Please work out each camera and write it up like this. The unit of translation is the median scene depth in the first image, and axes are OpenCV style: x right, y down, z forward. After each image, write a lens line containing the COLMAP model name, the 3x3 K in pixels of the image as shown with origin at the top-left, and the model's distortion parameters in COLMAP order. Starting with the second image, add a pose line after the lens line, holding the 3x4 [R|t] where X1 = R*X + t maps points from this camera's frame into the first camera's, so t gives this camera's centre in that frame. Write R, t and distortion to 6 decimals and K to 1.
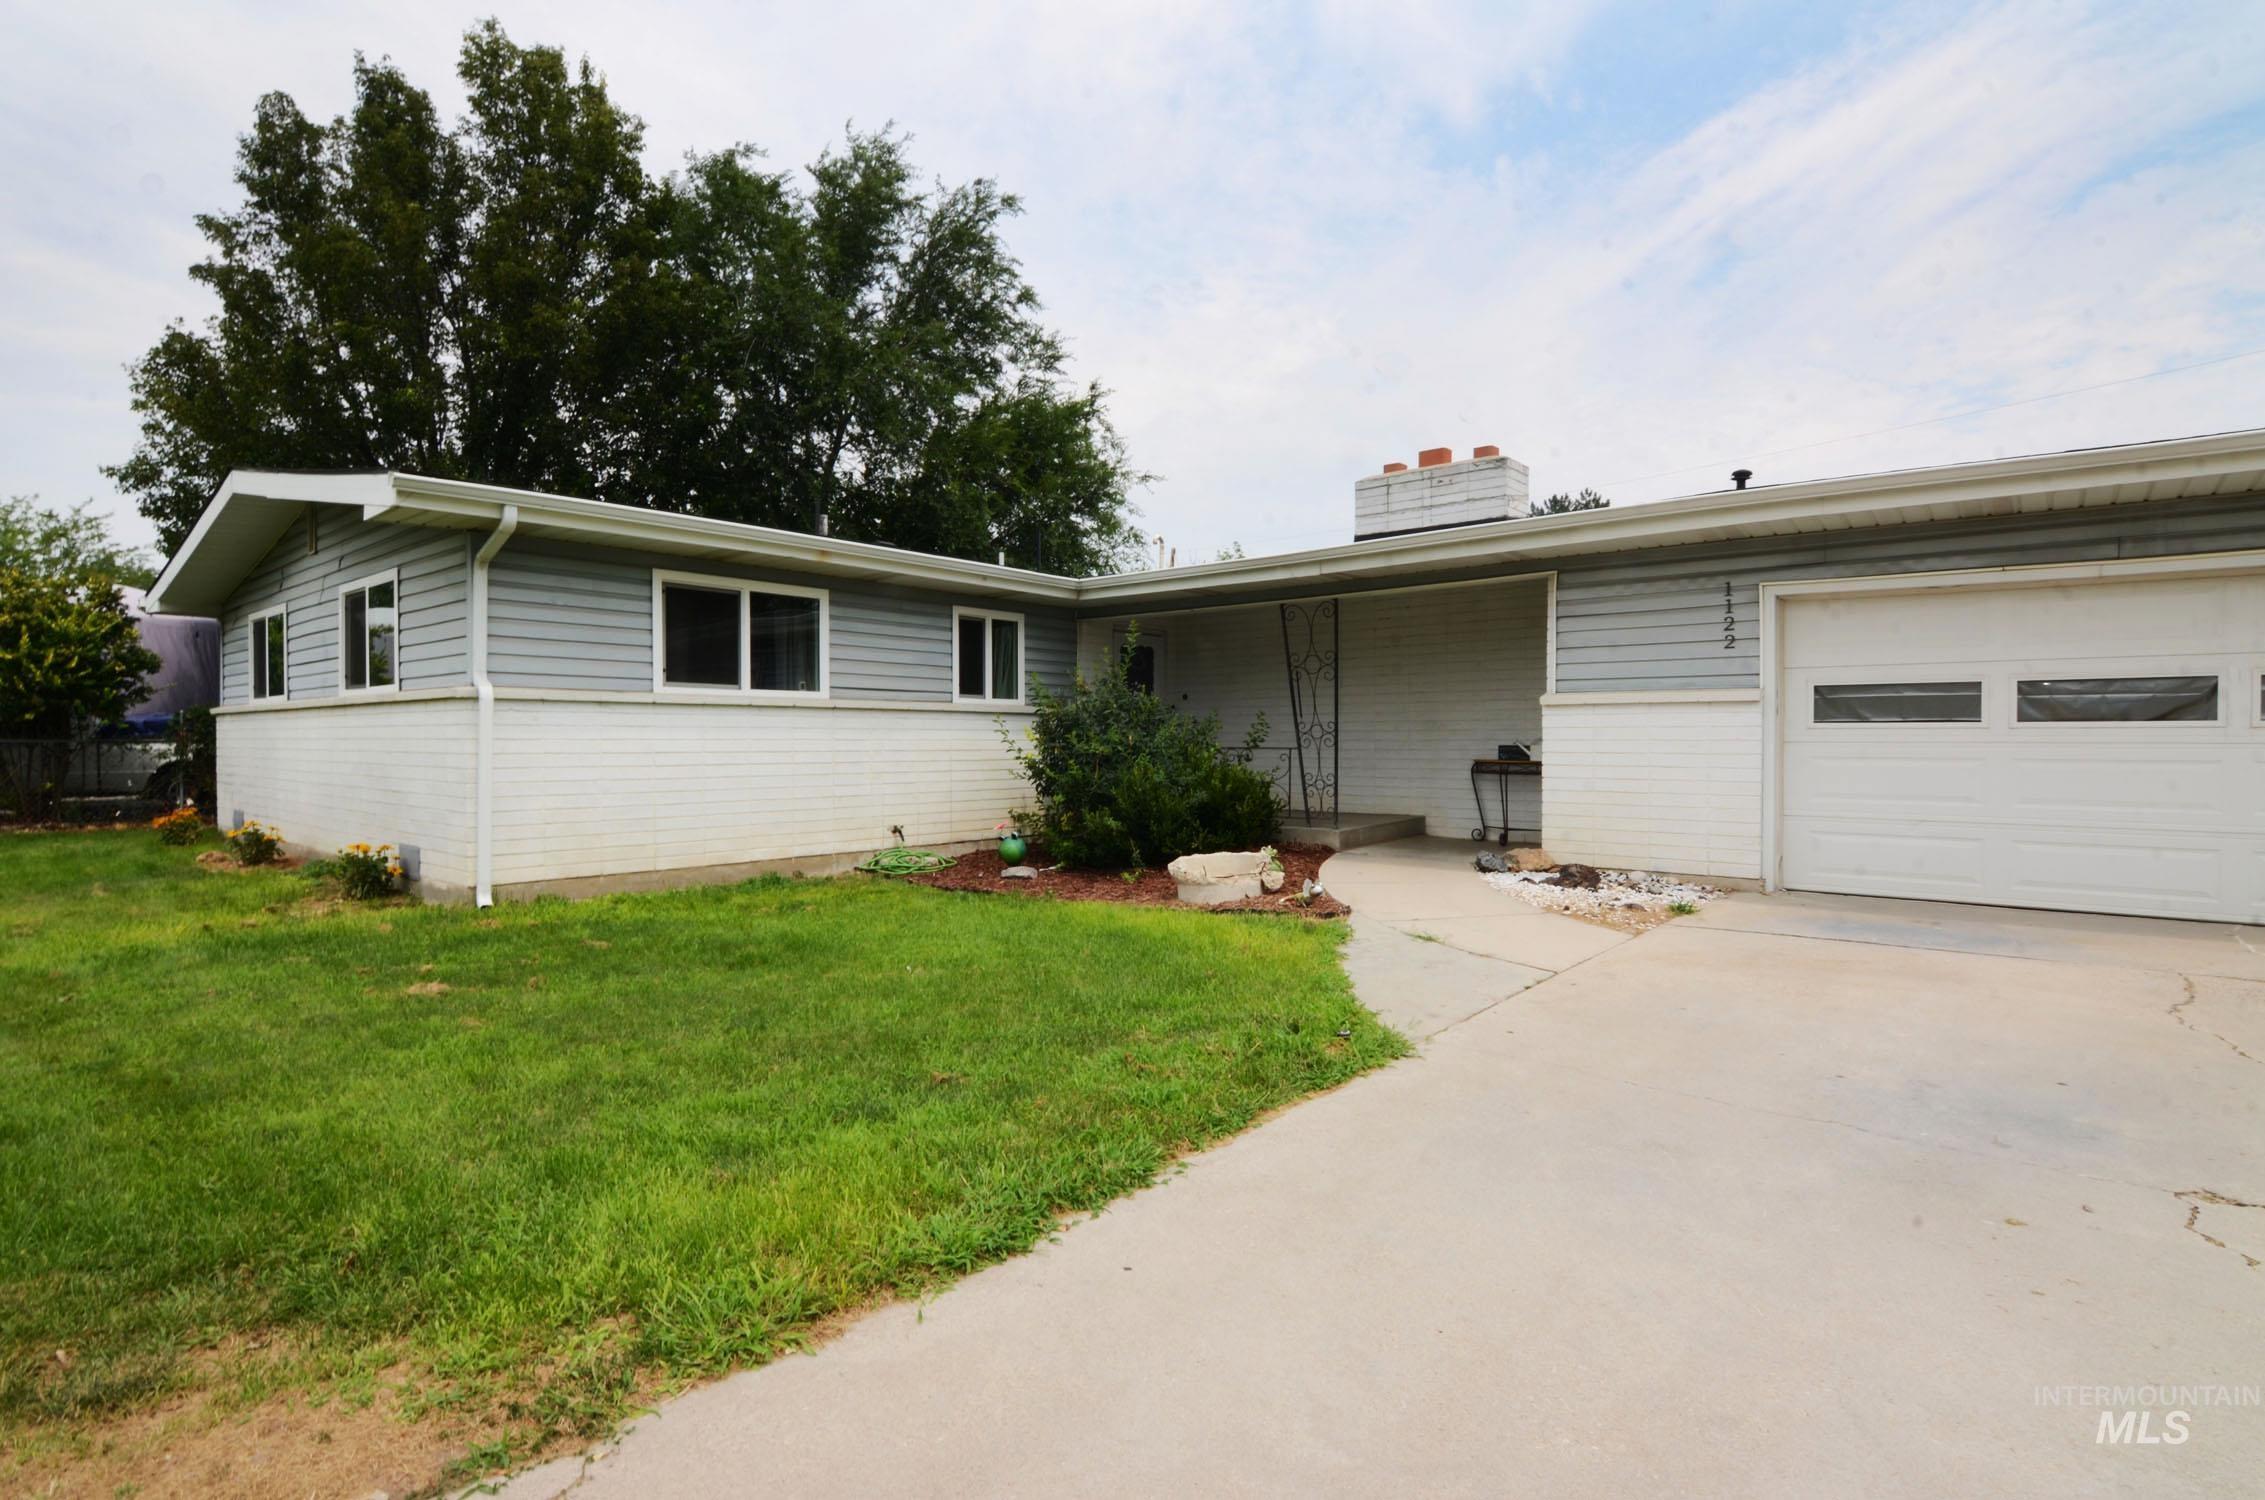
lens RADIAL K [[1093.7, 0, 1133.3], [0, 1093.7, 753.0], [0, 0, 1]] dist [-0.007169, -0.008307]
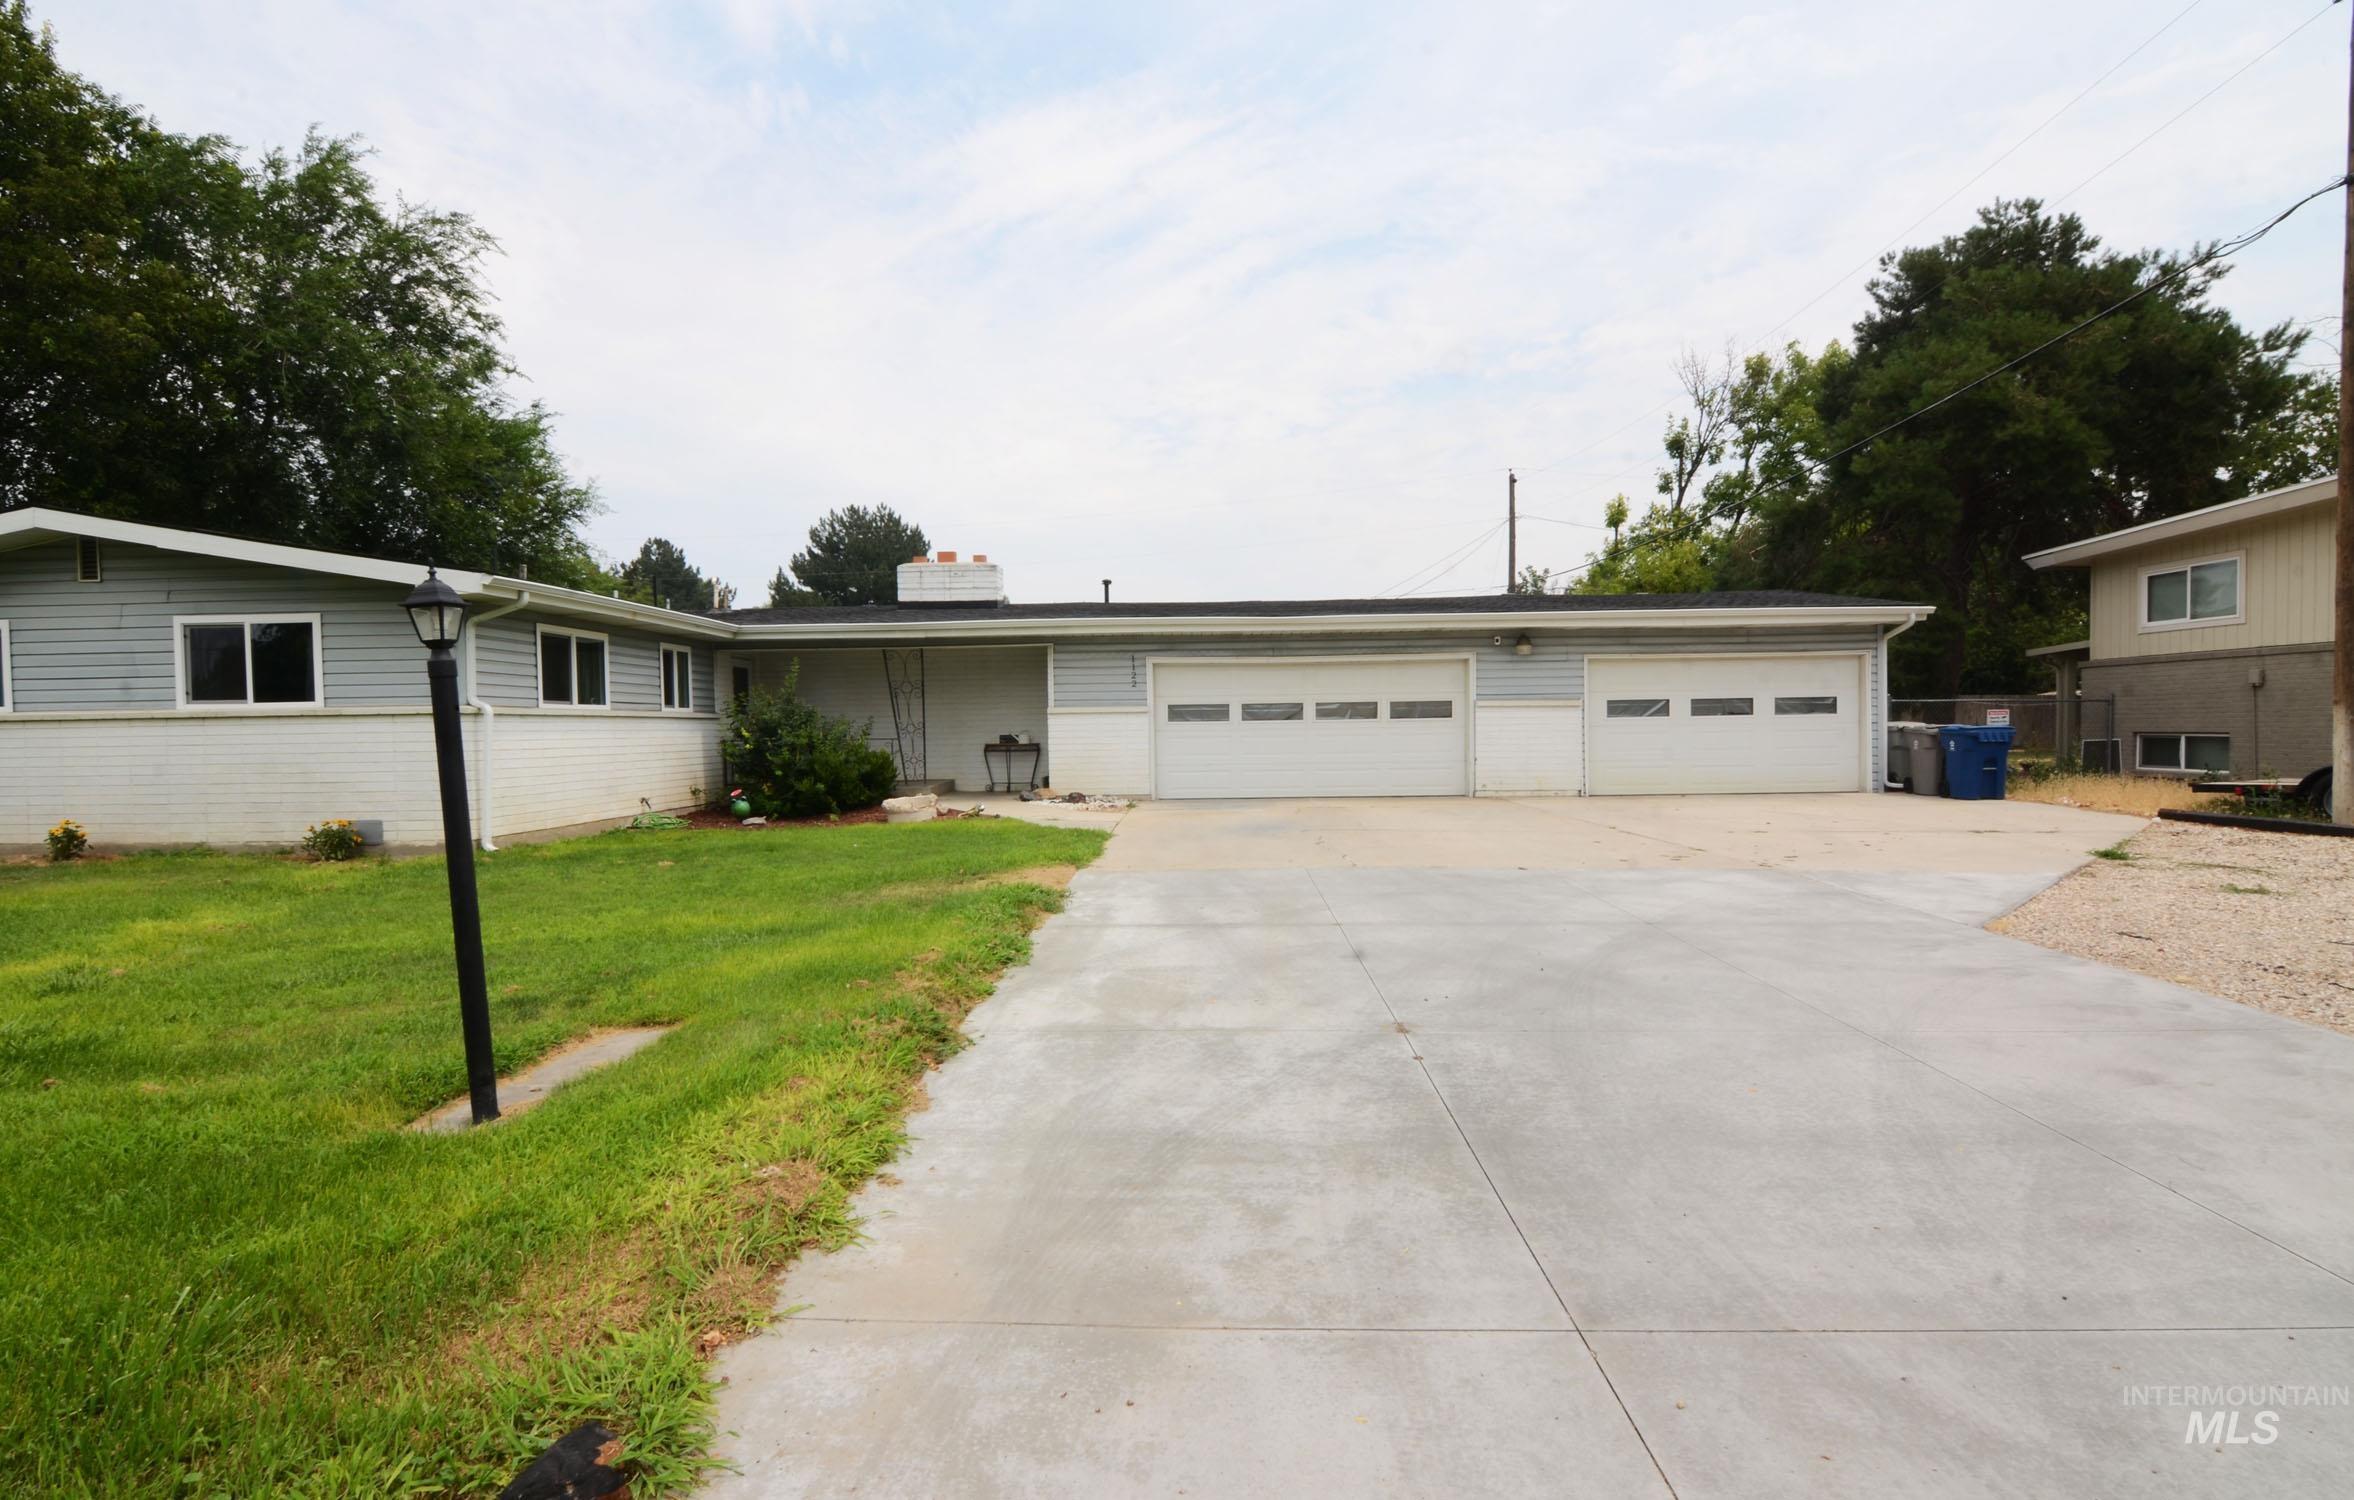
lens RADIAL K [[1150.9, 0, 1178.8], [0, 1150.9, 766.0], [0, 0, 1]] dist [0.000759, -0.015924]
pose [[0.774672, -0.033528, 0.631473, -0.597533], [0.022722, 0.999424, 0.025190, 0.002520], [-0.631954, -0.005166, 0.774988, -0.586400]]
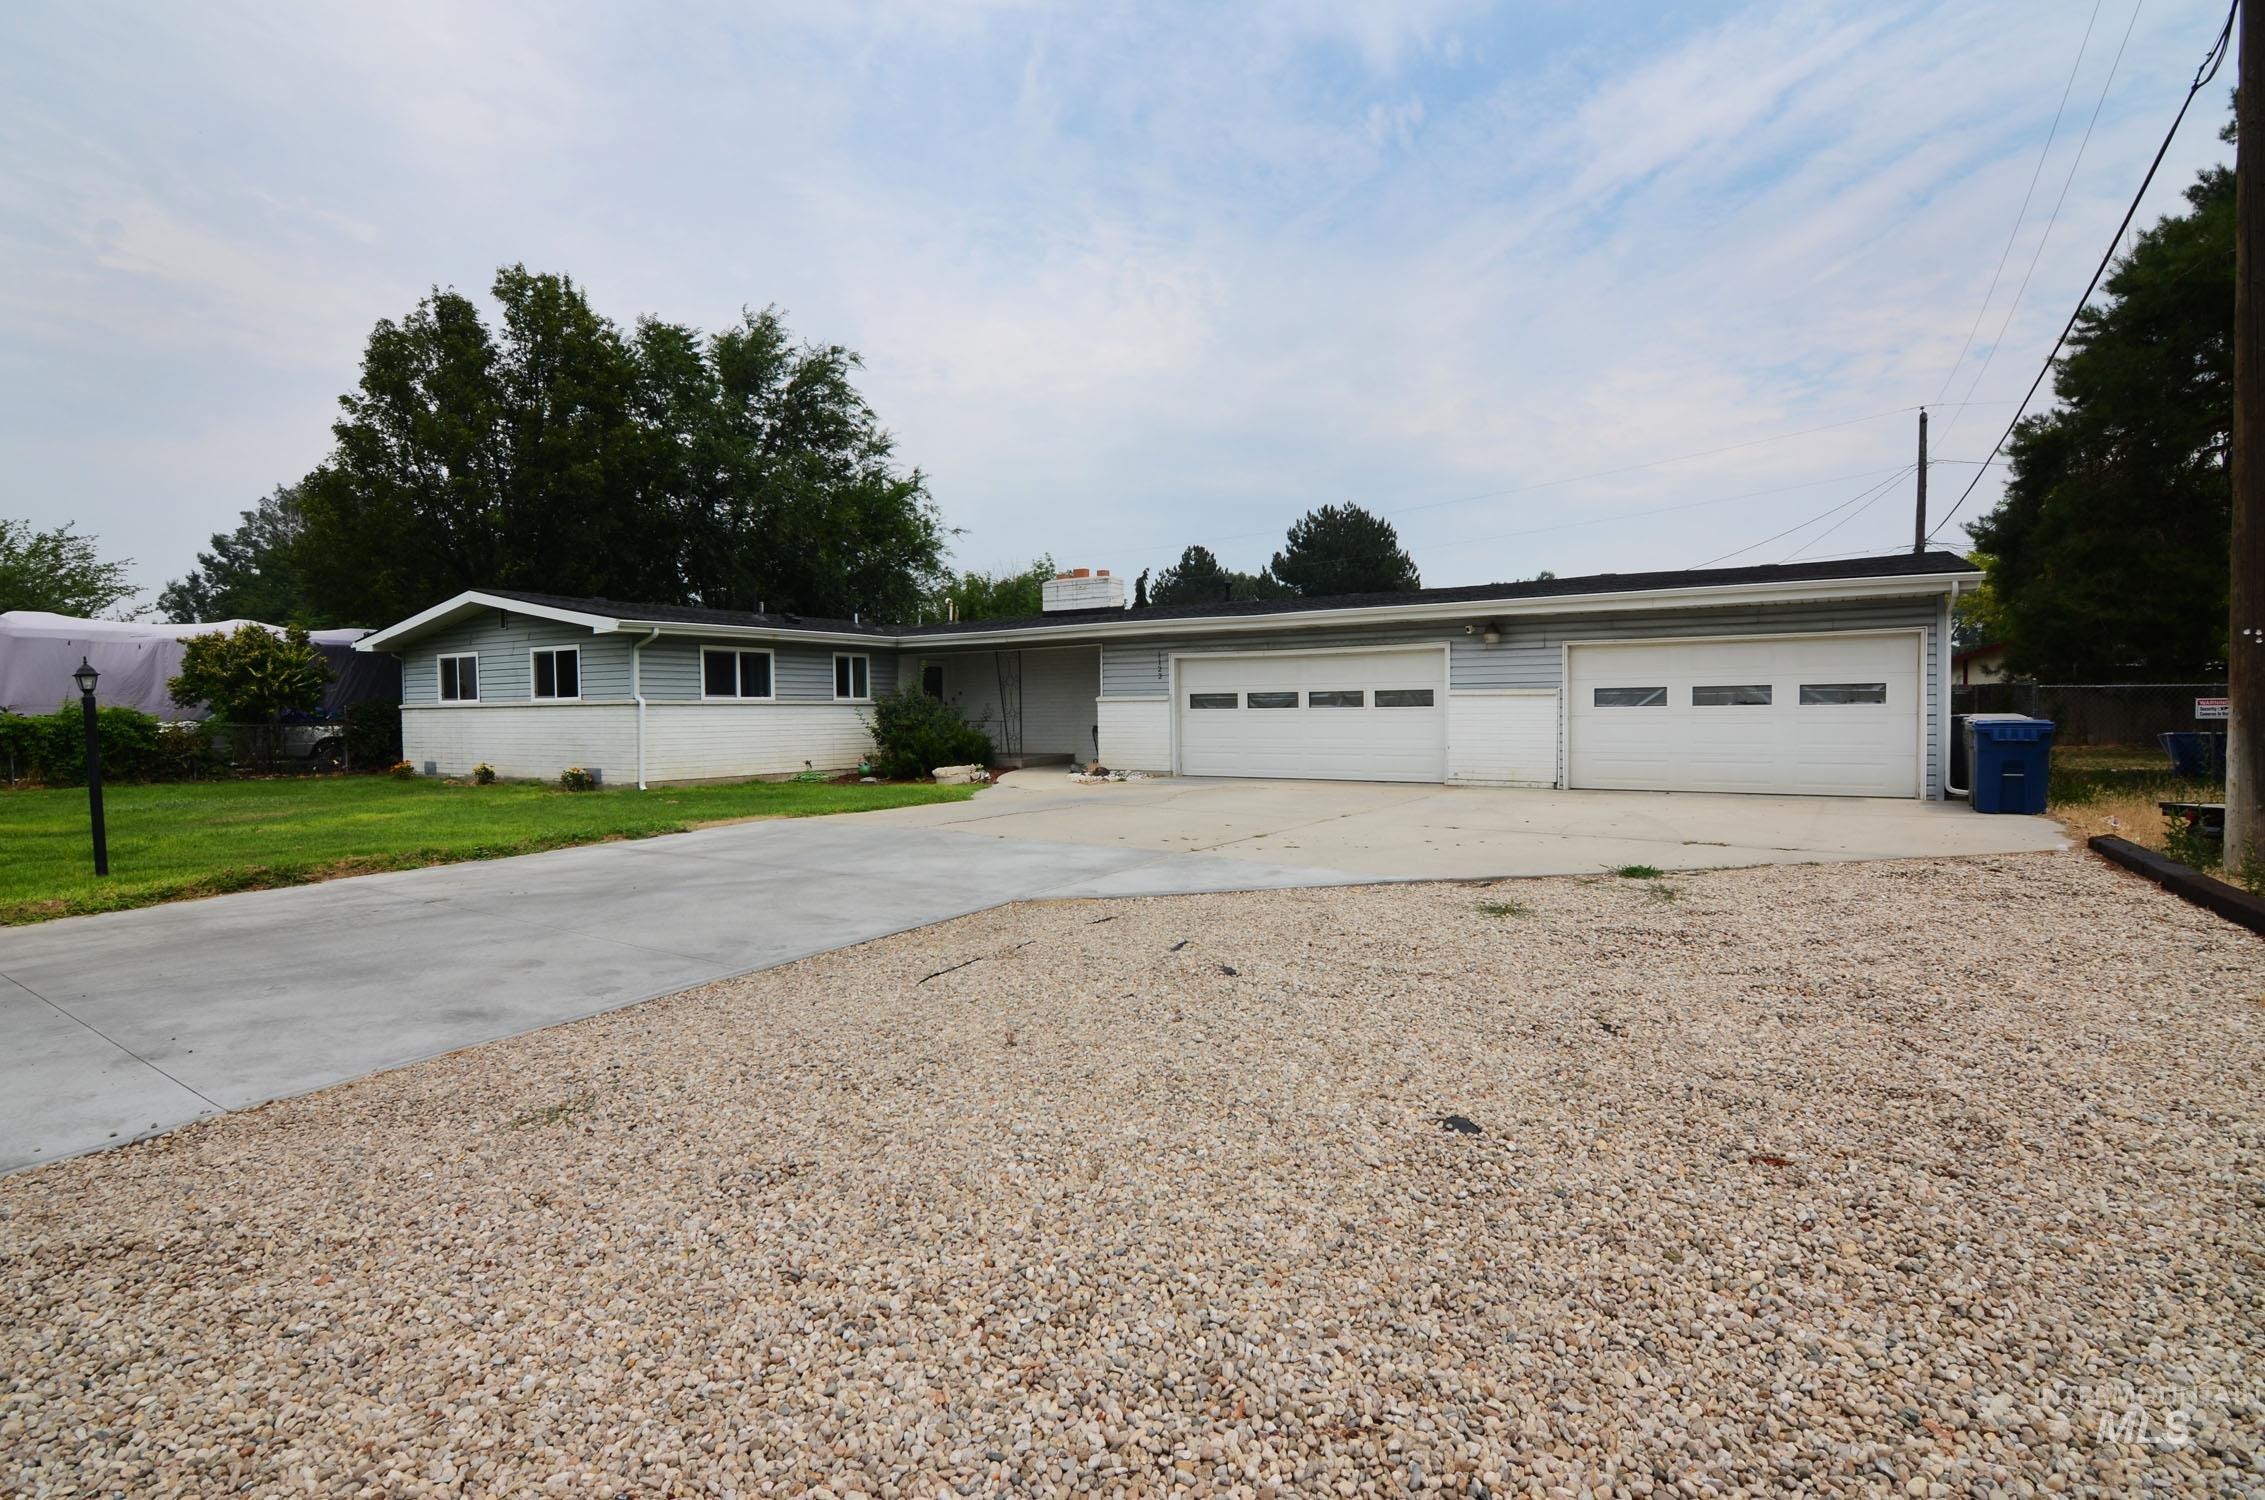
lens RADIAL K [[1093.7, 0, 1133.3], [0, 1093.7, 753.0], [0, 0, 1]] dist [-0.007169, -0.008307]
pose [[0.991386, -0.015210, 0.130090, 0.119987], [0.011869, 0.999581, 0.026416, 0.004614], [-0.130437, -0.024644, 0.991150, -1.080913]]
